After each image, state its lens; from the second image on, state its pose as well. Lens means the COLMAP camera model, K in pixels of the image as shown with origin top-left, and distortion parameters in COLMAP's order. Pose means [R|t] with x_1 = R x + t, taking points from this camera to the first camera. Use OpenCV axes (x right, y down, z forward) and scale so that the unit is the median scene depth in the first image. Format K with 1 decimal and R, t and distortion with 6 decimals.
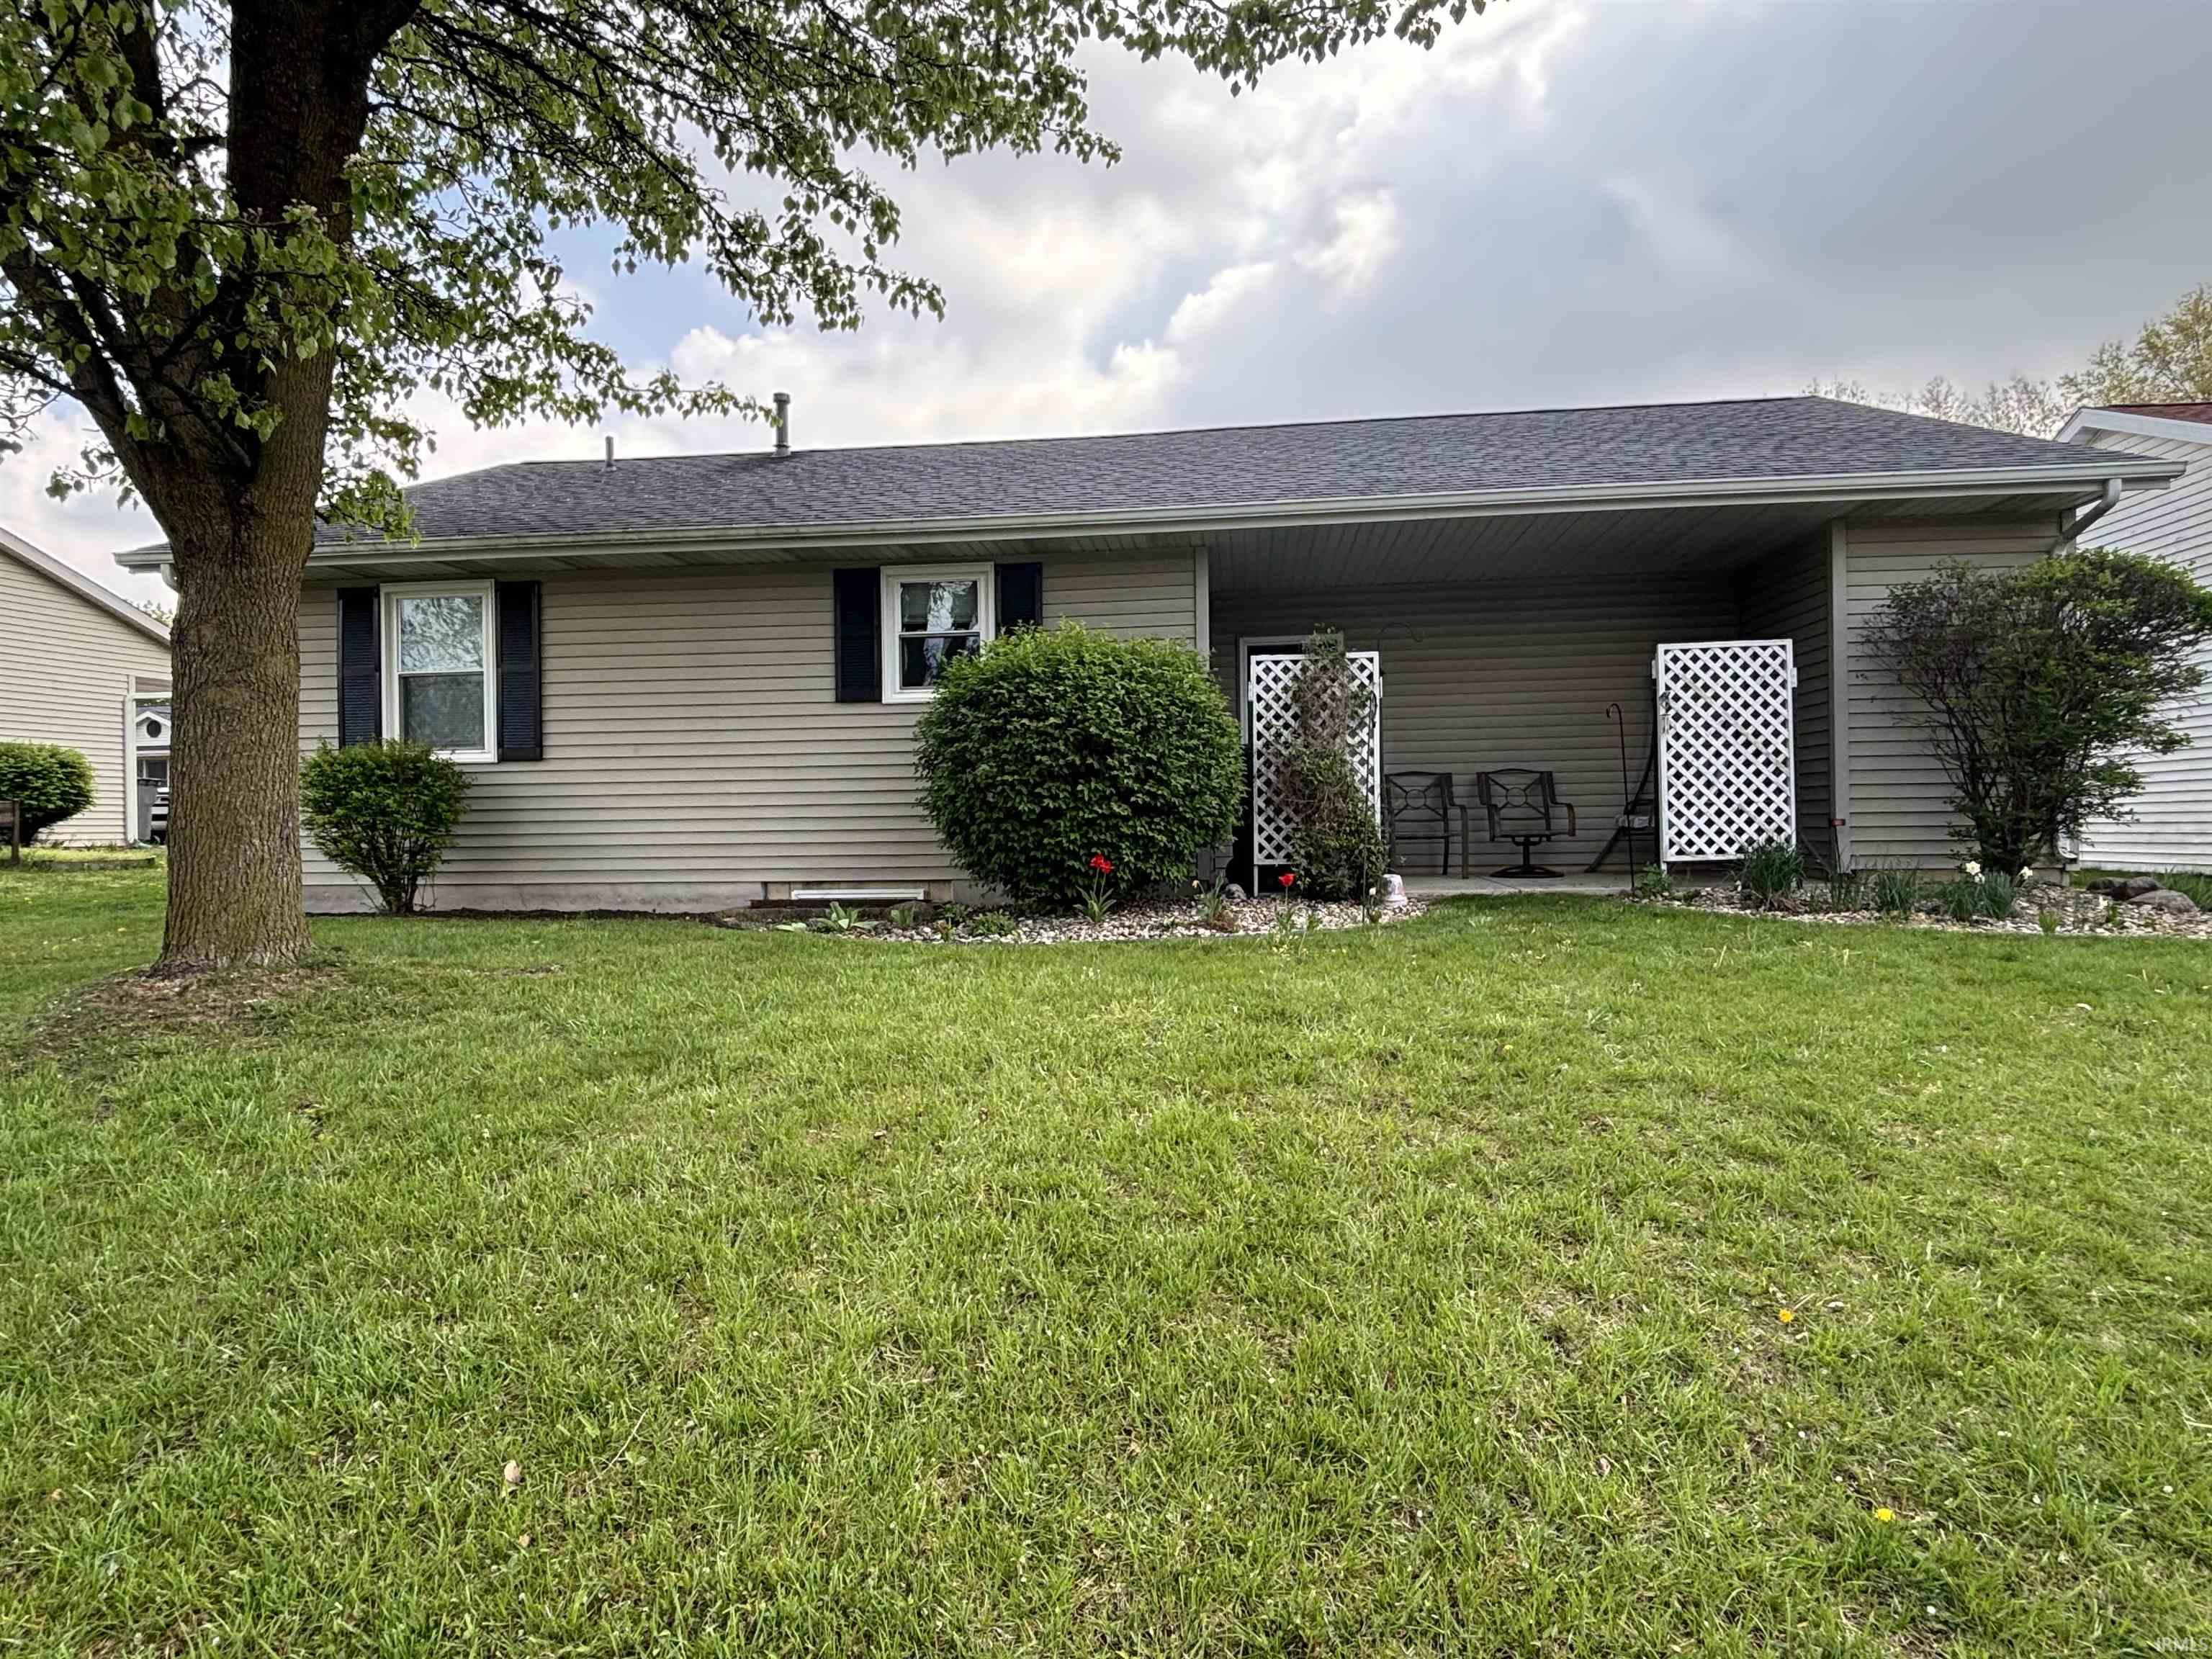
lens RADIAL K [[1243.1, 0, 1110.1], [0, 1243.1, 818.1], [0, 0, 1]] dist [0.003390, -0.000799]
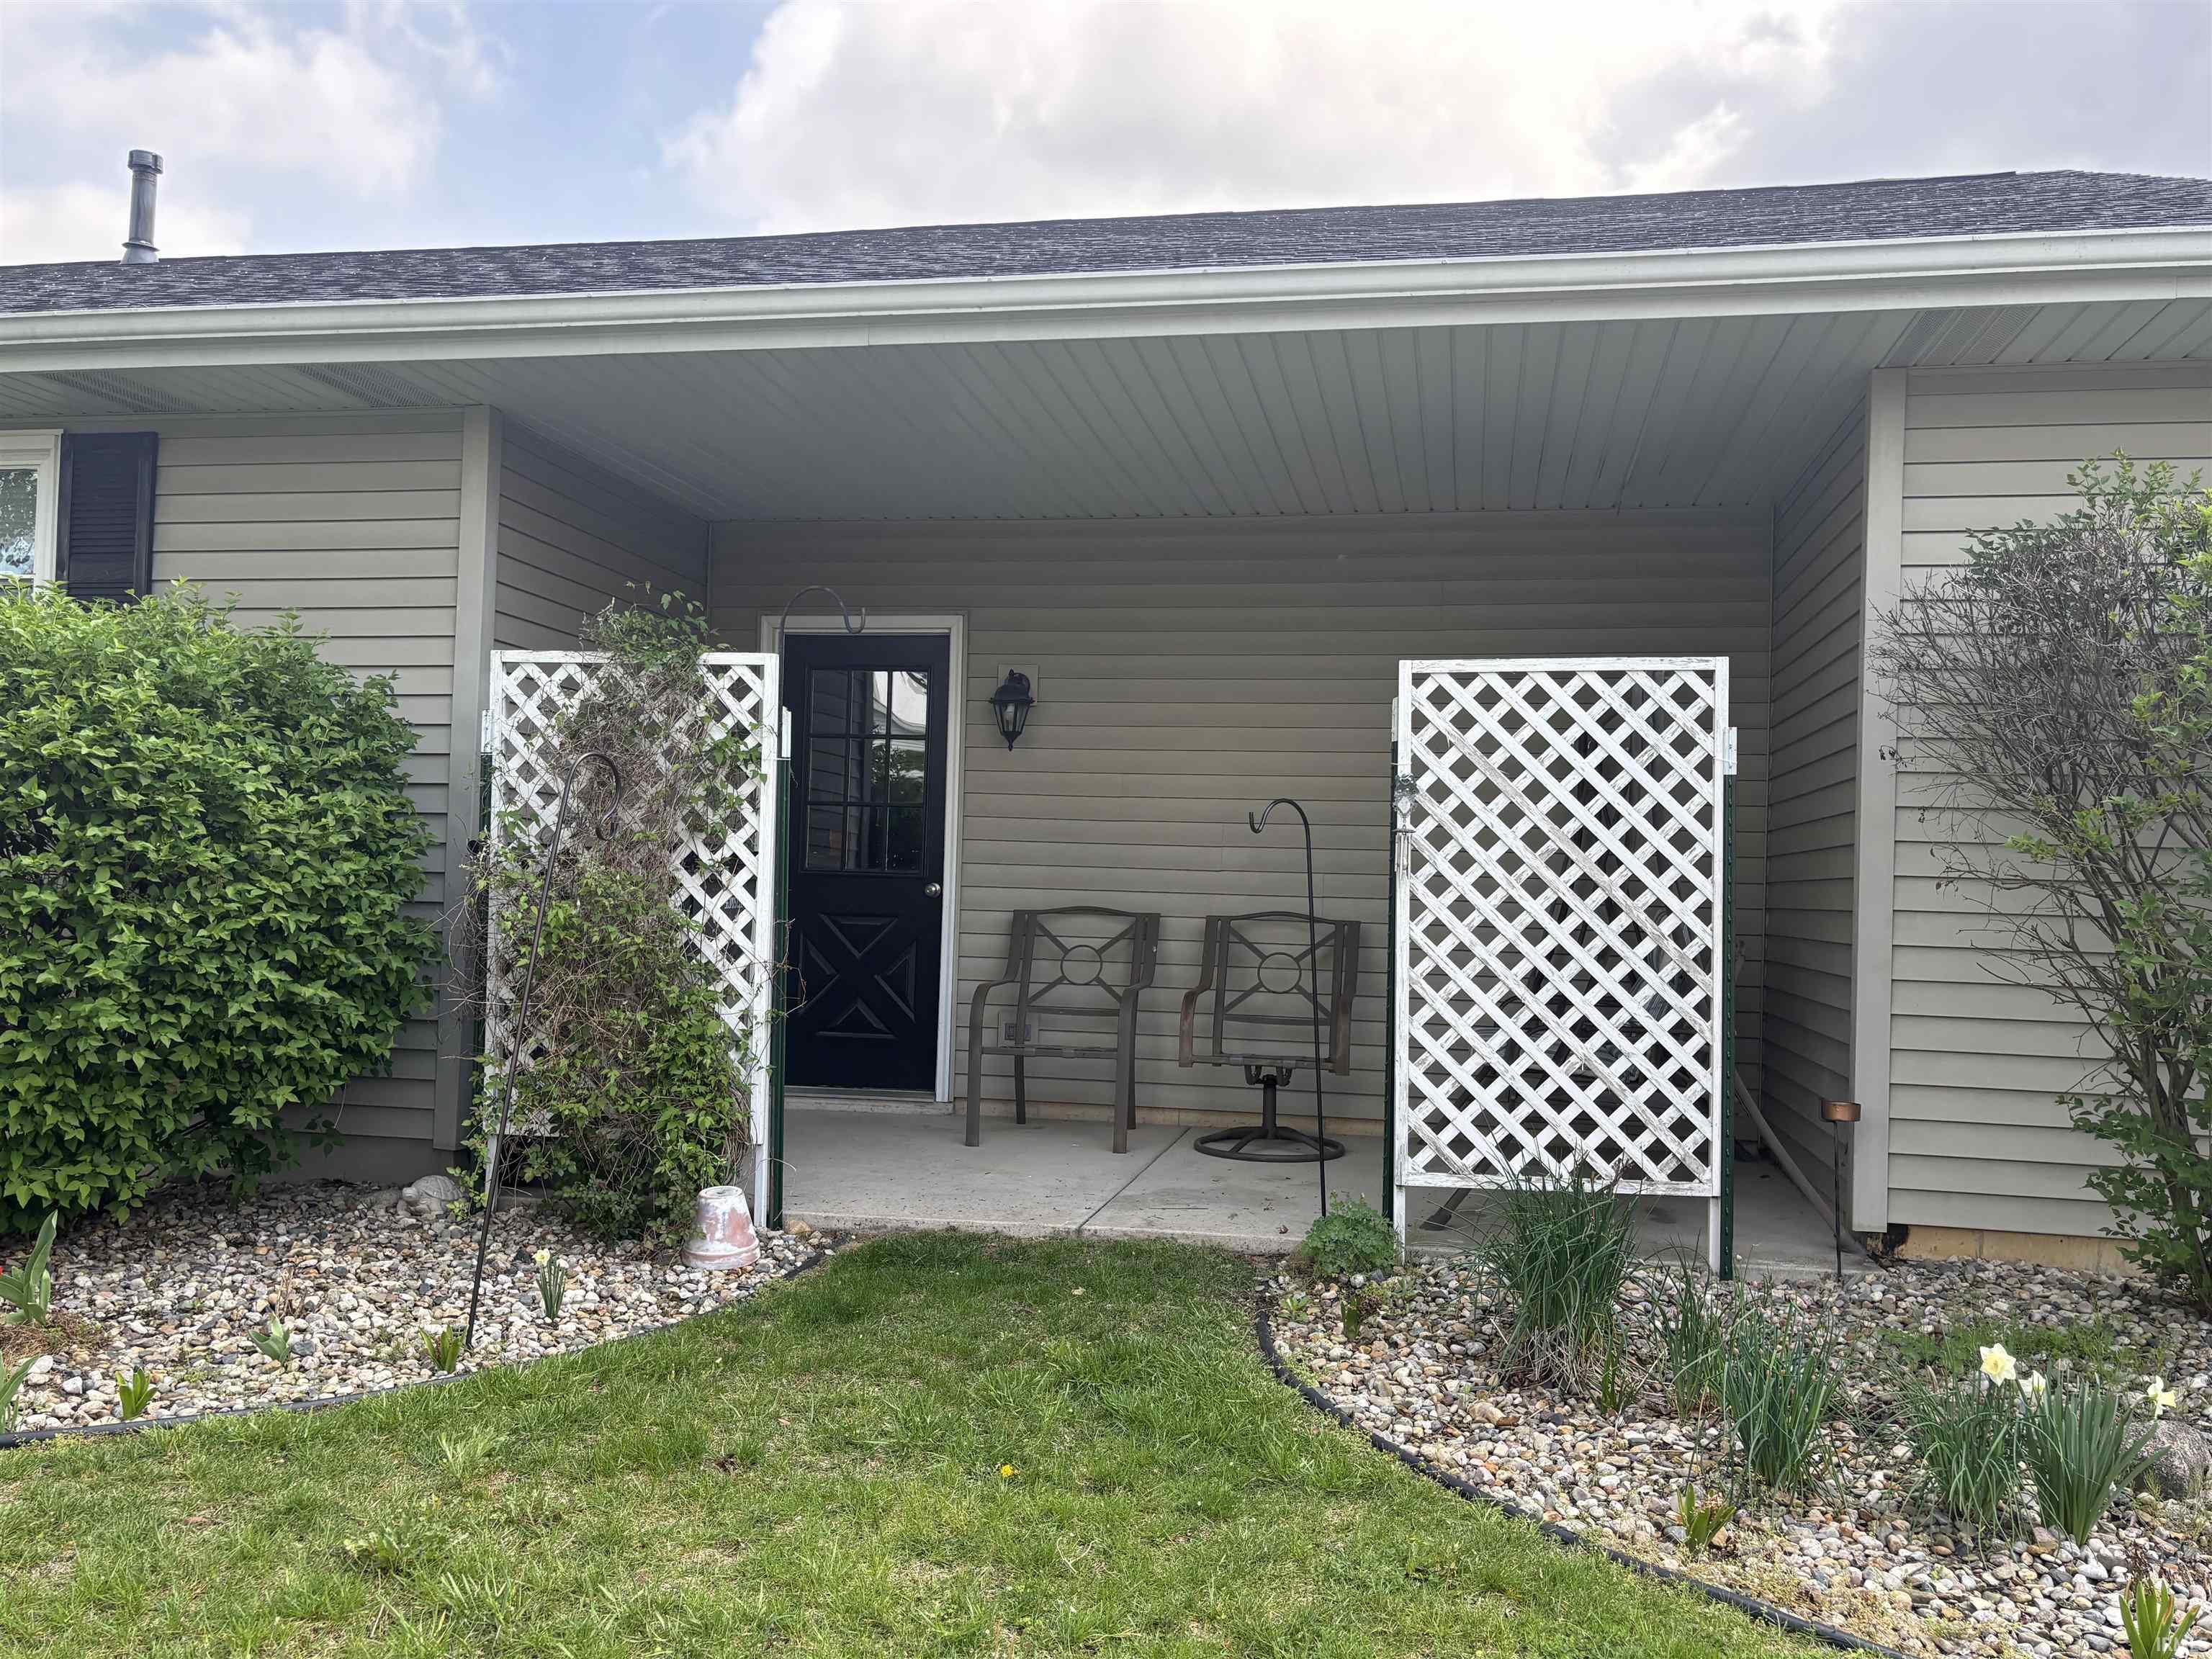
lens RADIAL K [[1774.0, 0, 1101.1], [0, 1774.0, 845.7], [0, 0, 1]] dist [0.042969, -0.009852]
pose [[0.996365, 0.043511, -0.073235, 0.387716], [-0.045207, 0.998743, -0.021663, -0.060531], [0.072200, 0.024895, 0.997079, 0.404887]]
